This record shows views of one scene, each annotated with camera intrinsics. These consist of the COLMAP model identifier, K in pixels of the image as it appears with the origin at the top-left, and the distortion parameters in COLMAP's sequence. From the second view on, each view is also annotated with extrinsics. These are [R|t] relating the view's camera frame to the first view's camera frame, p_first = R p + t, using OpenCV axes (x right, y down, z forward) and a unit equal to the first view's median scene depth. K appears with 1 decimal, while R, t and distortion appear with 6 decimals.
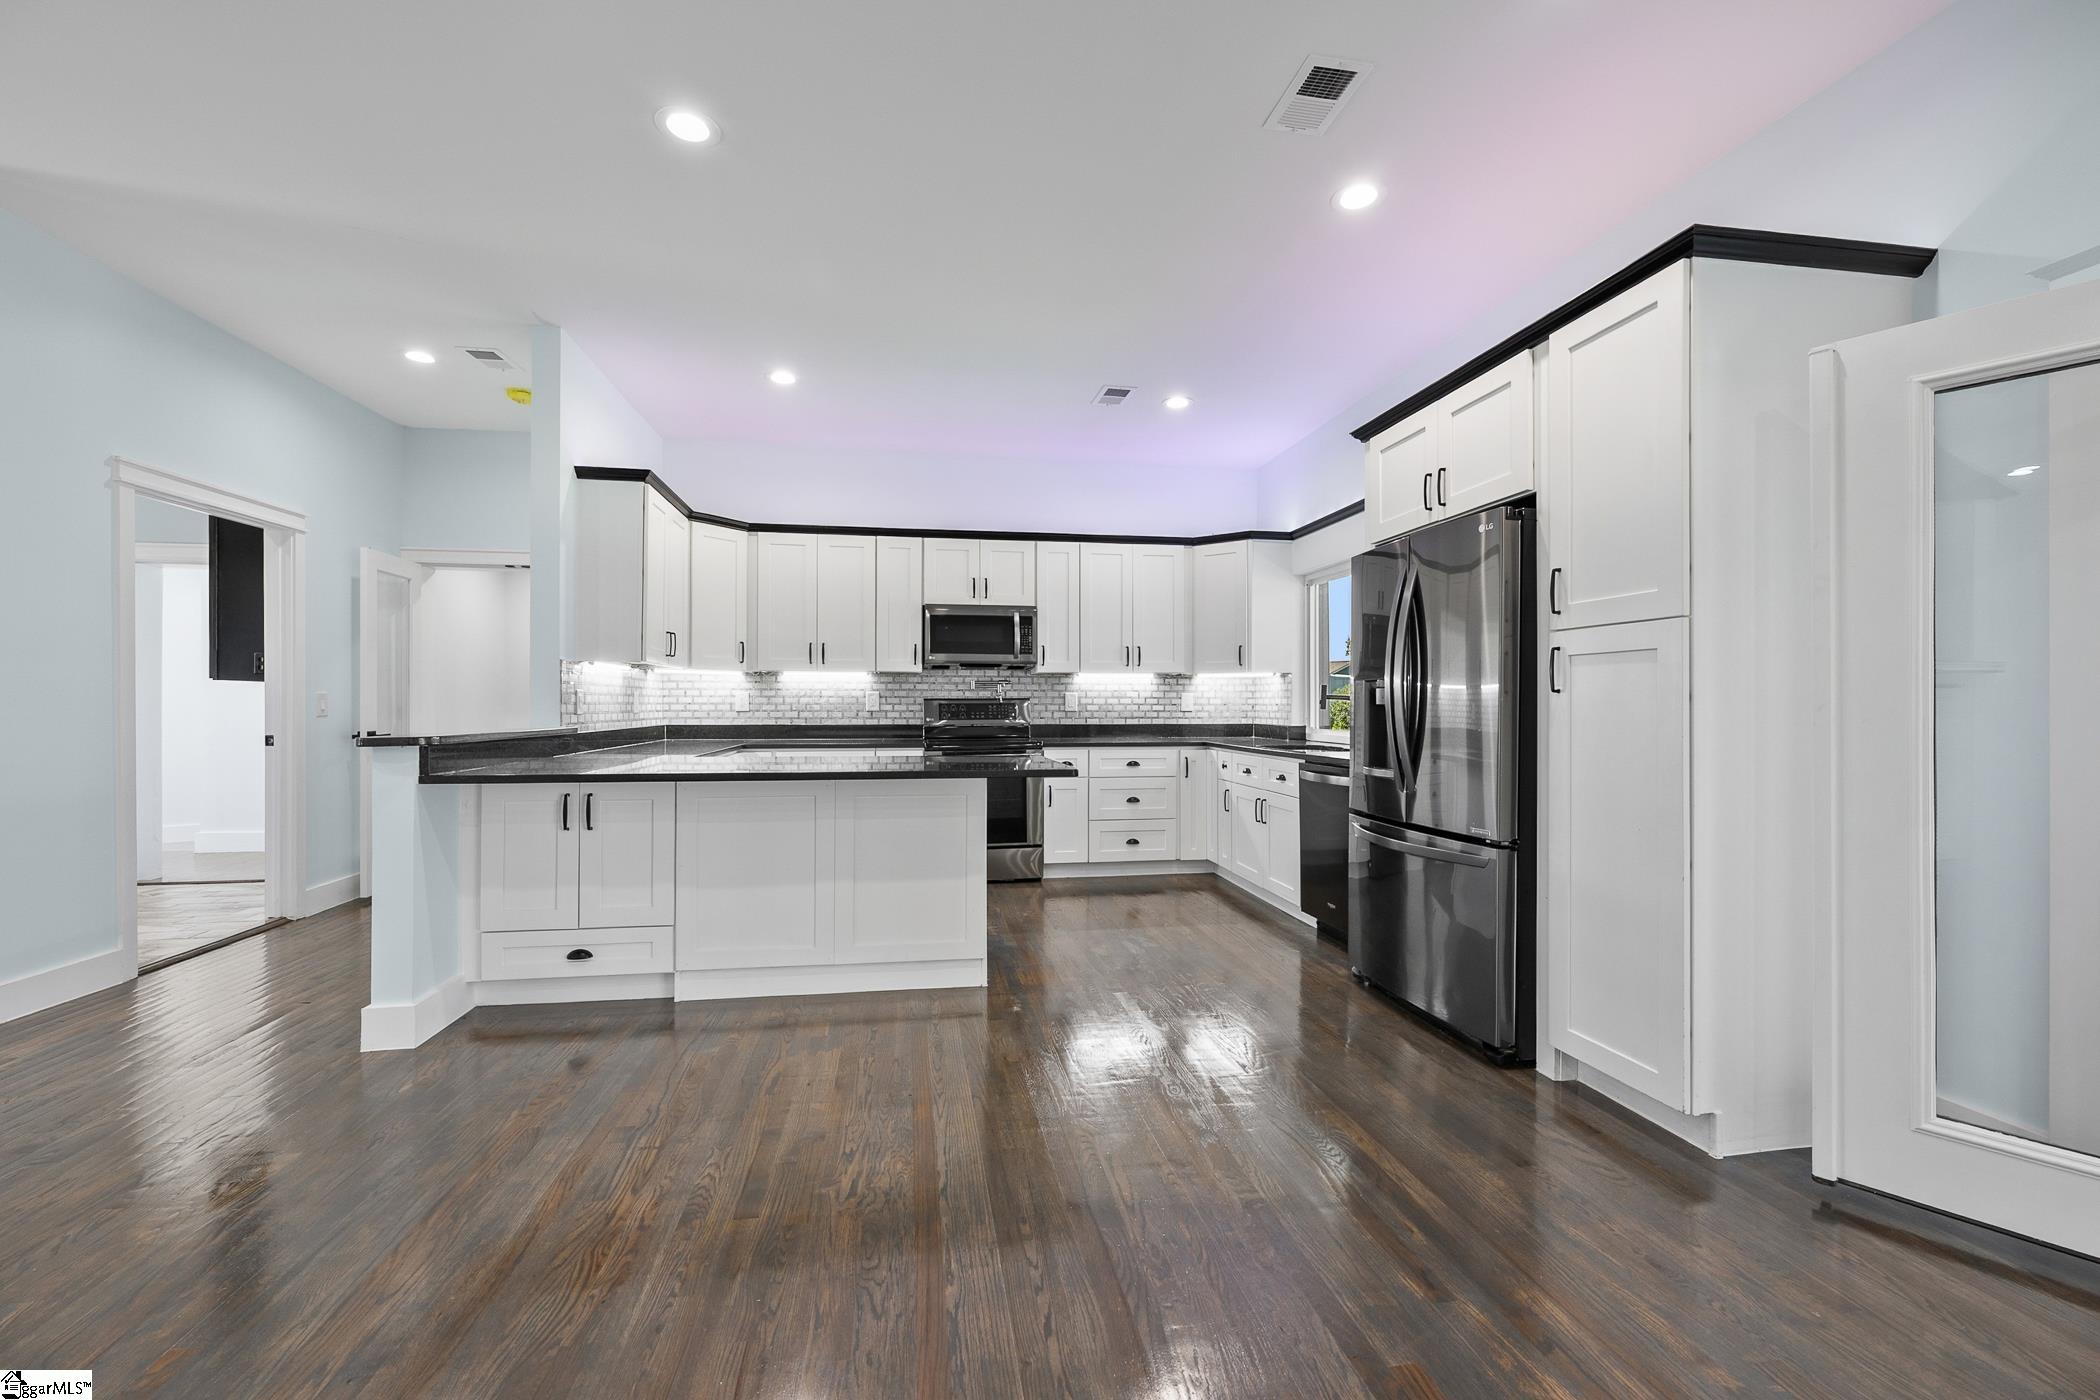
lens RADIAL K [[839.3, 0, 1045.3], [0, 839.3, 704.3], [0, 0, 1]] dist [-0.001271, -0.000229]
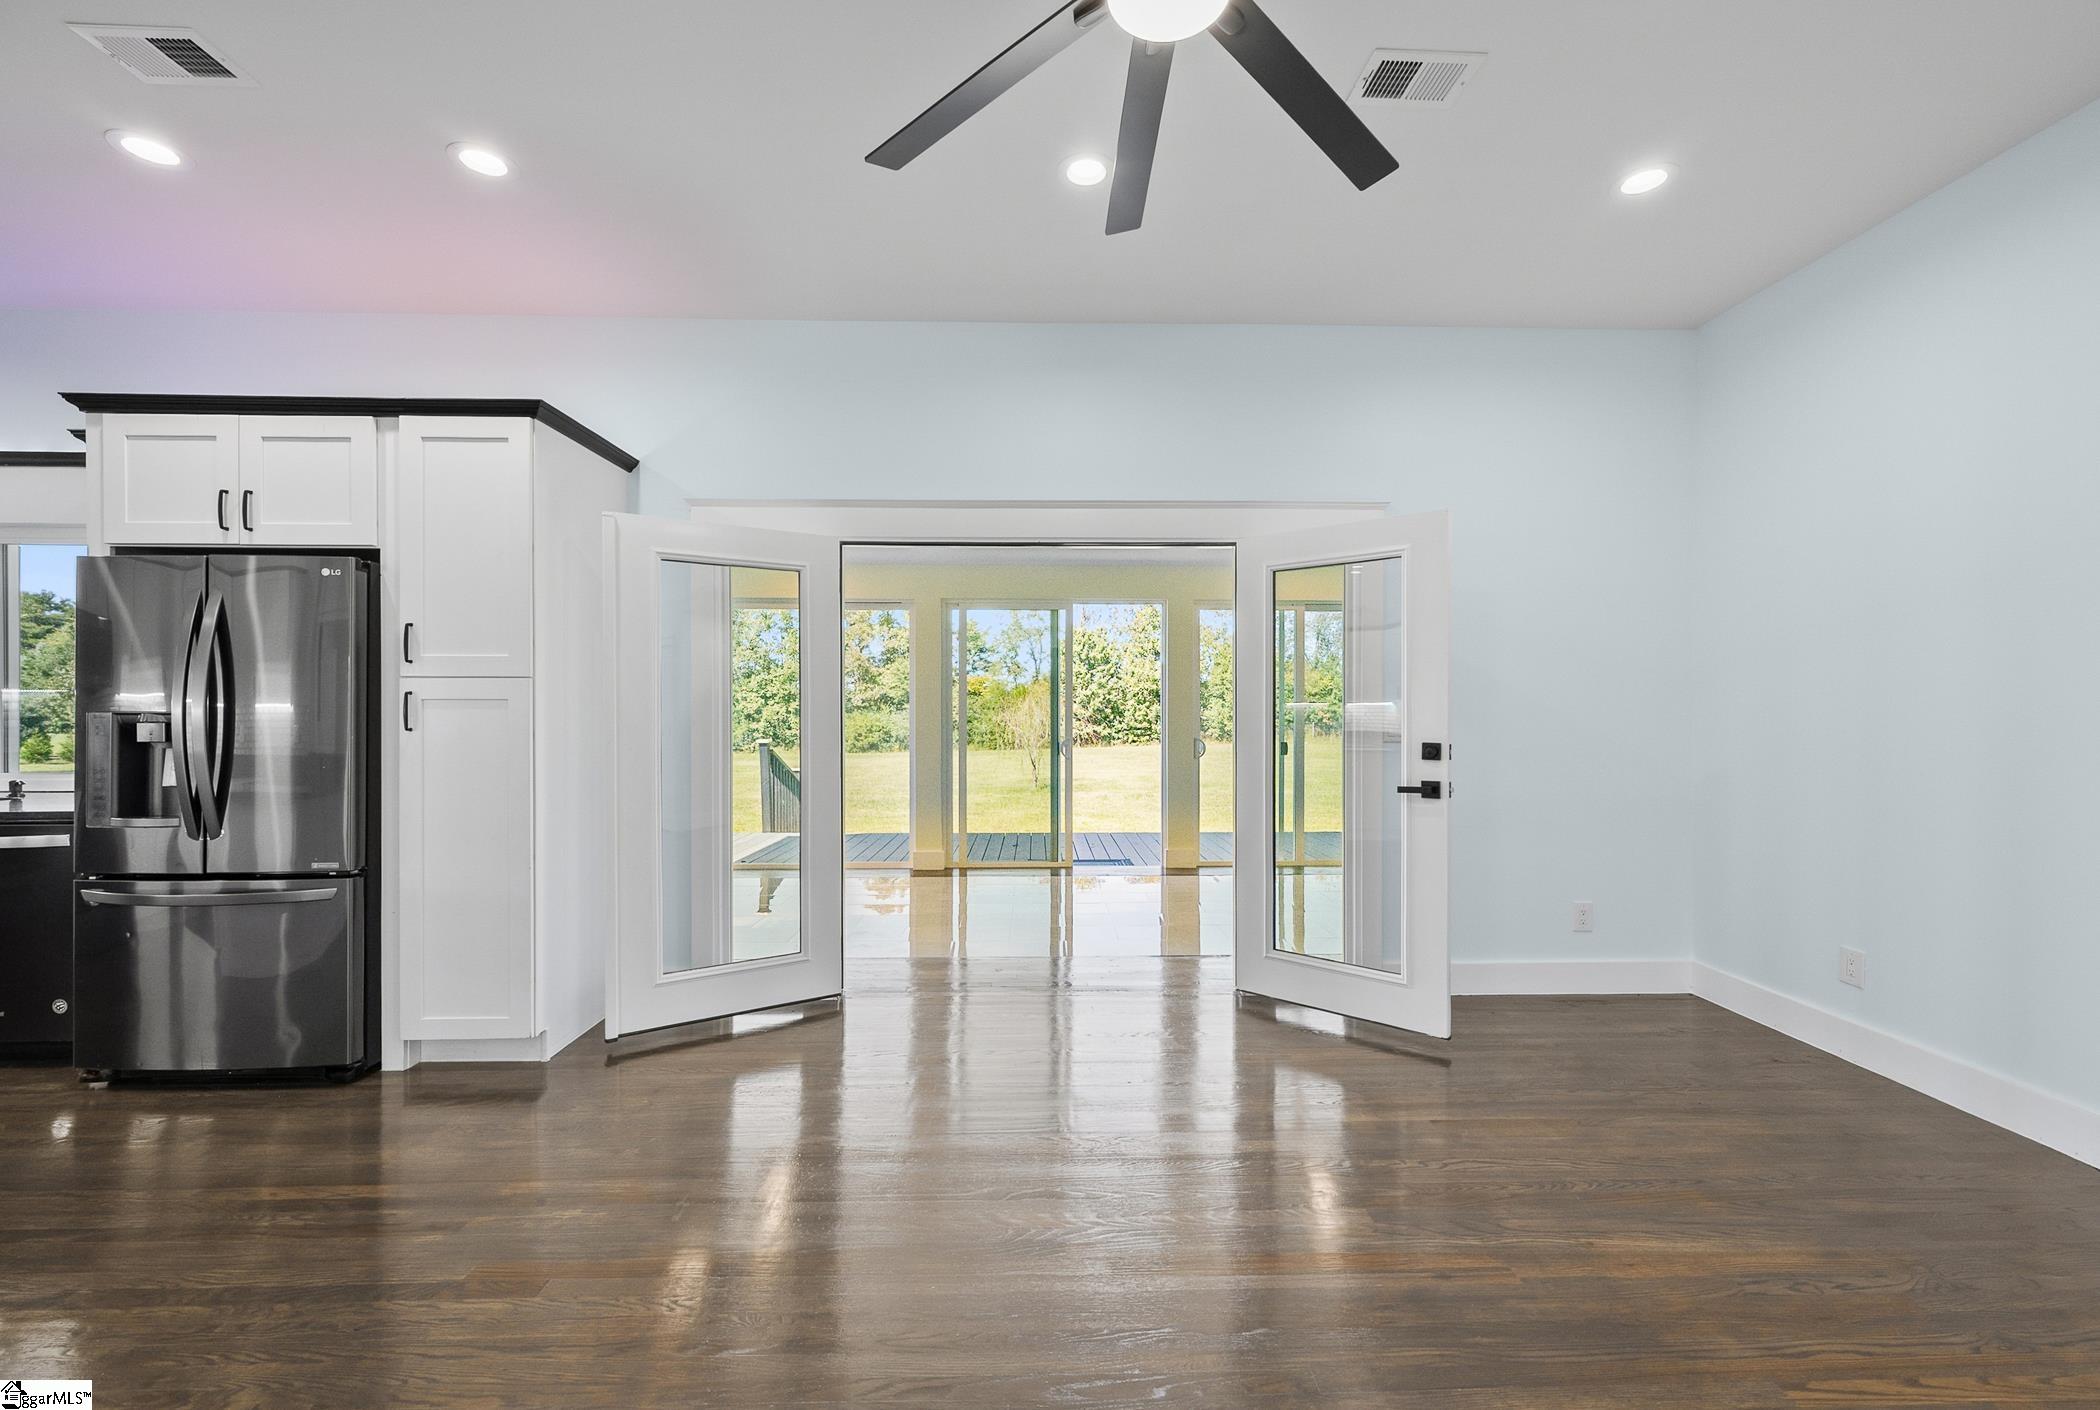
lens RADIAL K [[848.4, 0, 1050.8], [0, 848.4, 713.3], [0, 0, 1]] dist [0.000515, 0.000007]
pose [[0.139398, -0.002389, 0.990234, -0.187177], [-0.002971, 0.999992, 0.002830, -0.019699], [-0.990232, -0.003337, 0.139389, -0.015712]]
